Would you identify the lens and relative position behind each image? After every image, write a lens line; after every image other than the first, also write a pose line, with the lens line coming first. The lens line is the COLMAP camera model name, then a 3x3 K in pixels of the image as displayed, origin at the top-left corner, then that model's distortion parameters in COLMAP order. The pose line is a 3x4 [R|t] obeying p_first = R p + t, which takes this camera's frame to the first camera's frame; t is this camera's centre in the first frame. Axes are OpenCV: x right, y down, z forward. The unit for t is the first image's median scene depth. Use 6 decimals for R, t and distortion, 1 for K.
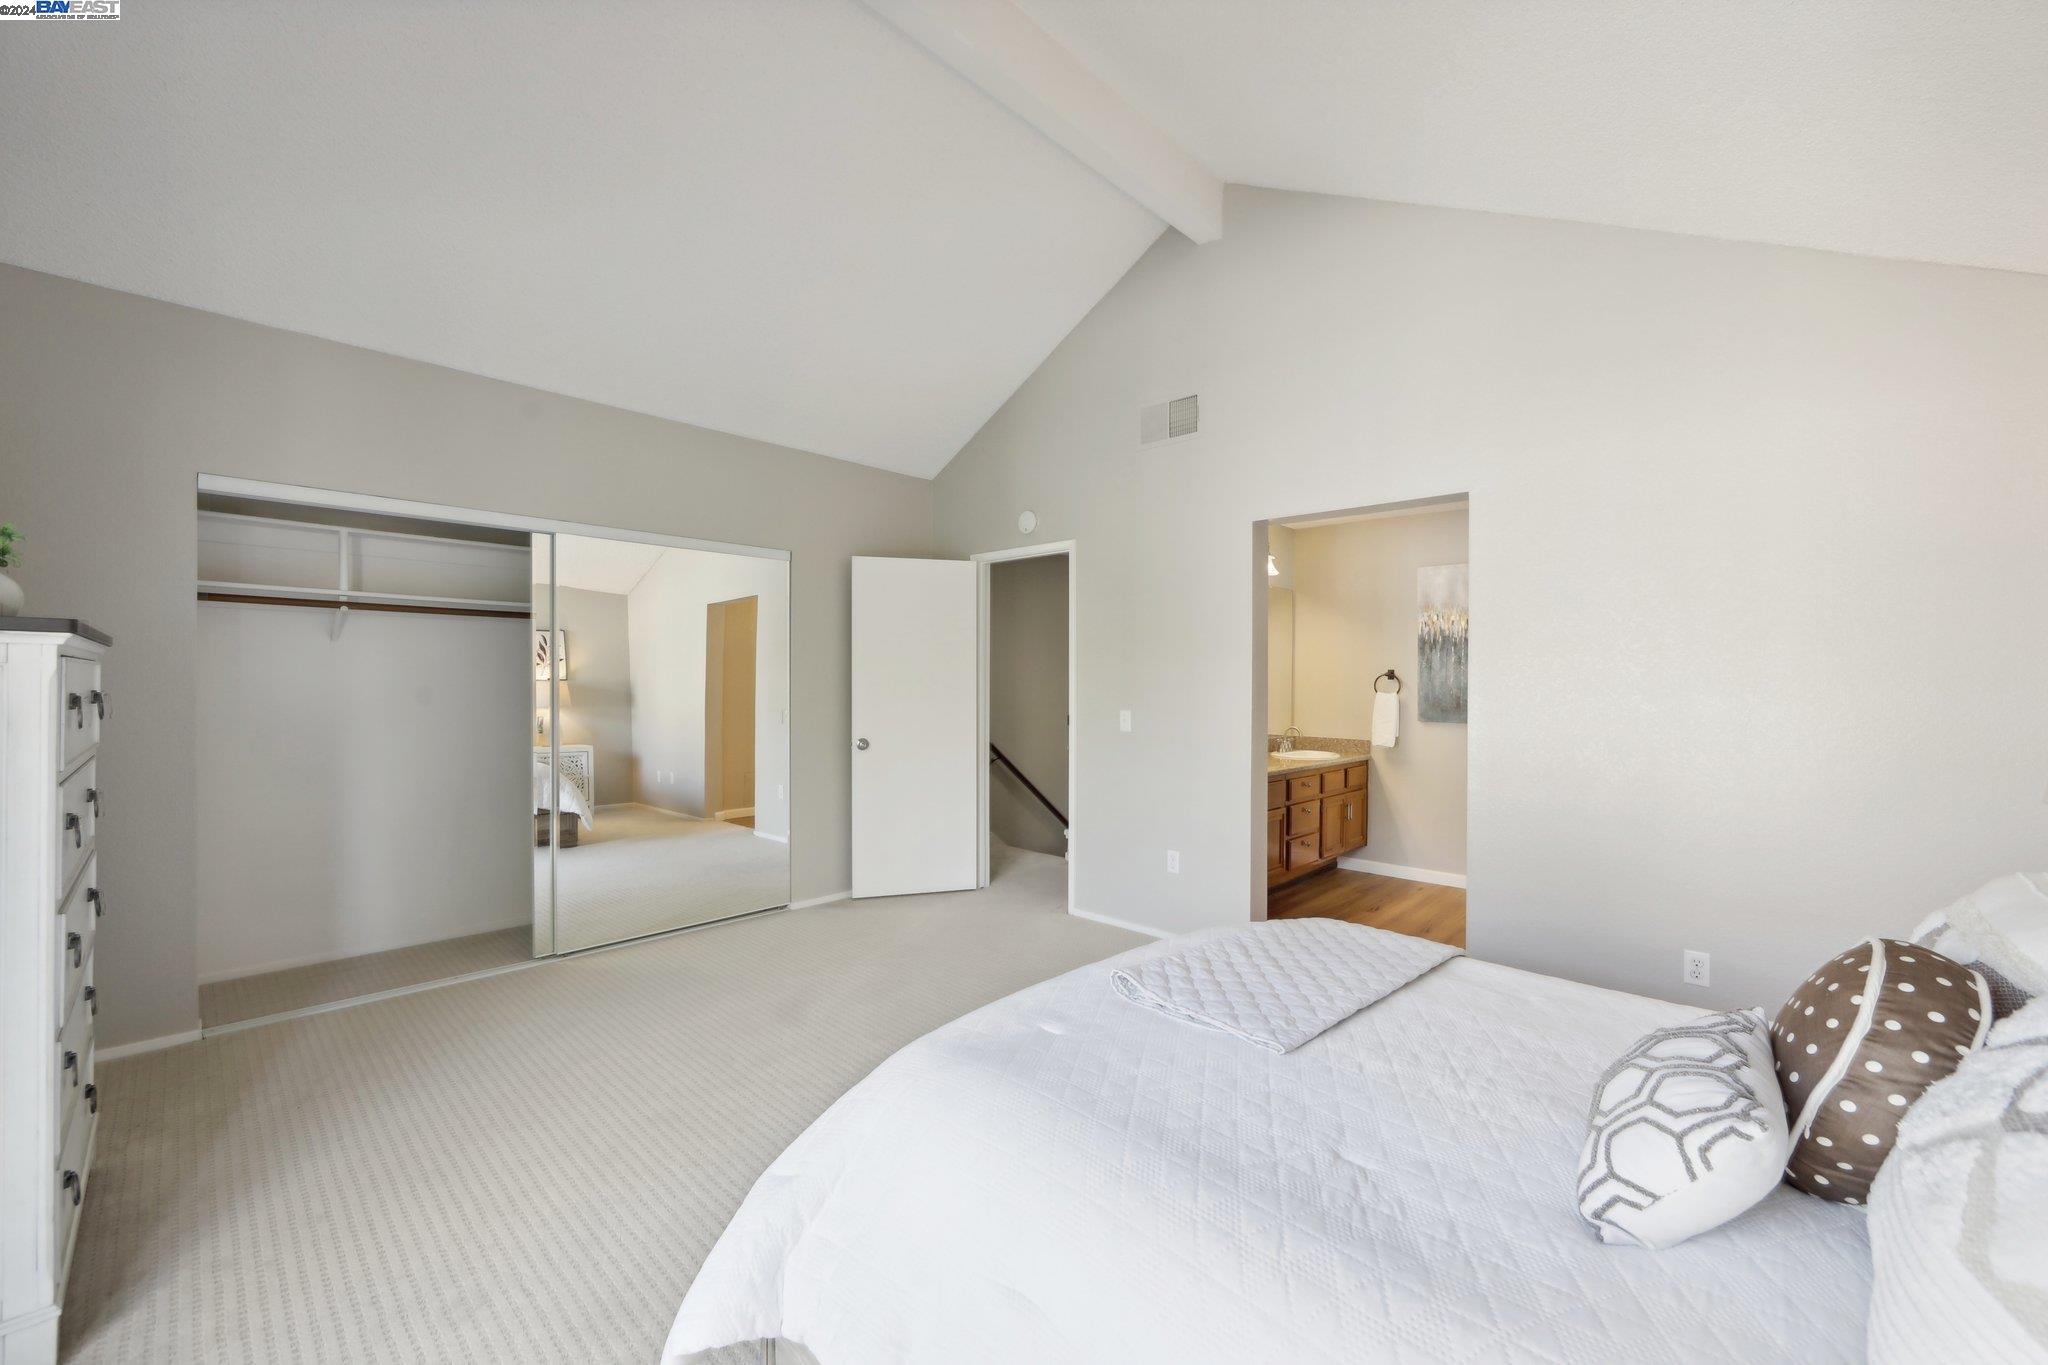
lens RADIAL K [[835.0, 0, 1021.7], [0, 835.0, 676.6], [0, 0, 1]] dist [-0.004885, 0.001341]
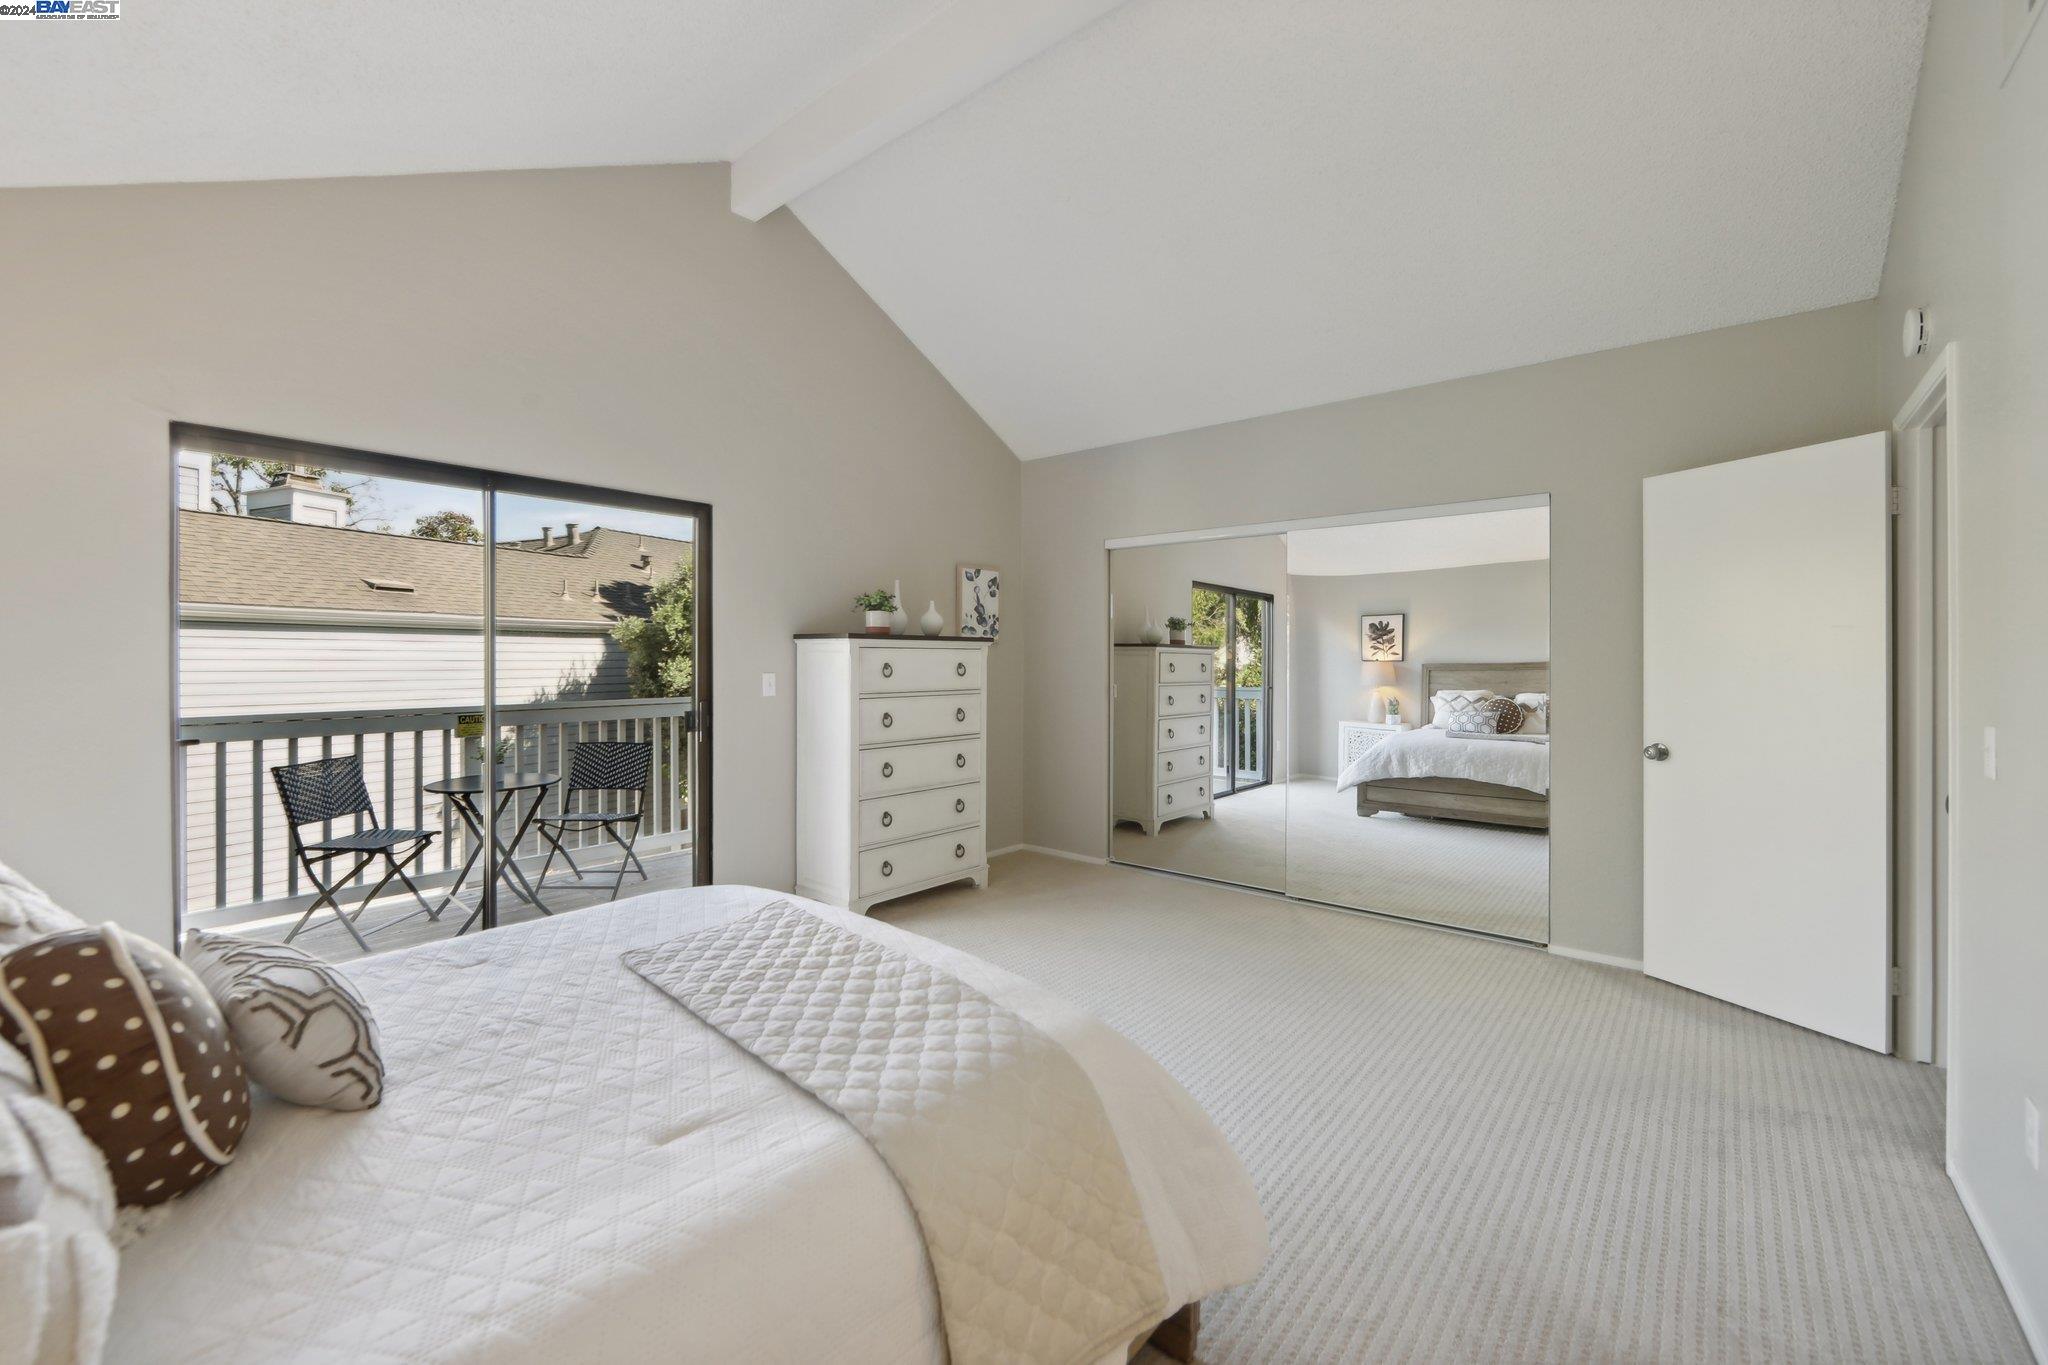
lens RADIAL K [[835.0, 0, 1015.0], [0, 835.0, 674.4], [0, 0, 1]] dist [-0.004885, 0.001341]
pose [[0.071785, 0.013184, -0.997333, 0.779539], [0.004113, 0.999900, 0.013514, 0.010890], [0.997412, -0.005072, 0.071723, 0.755142]]
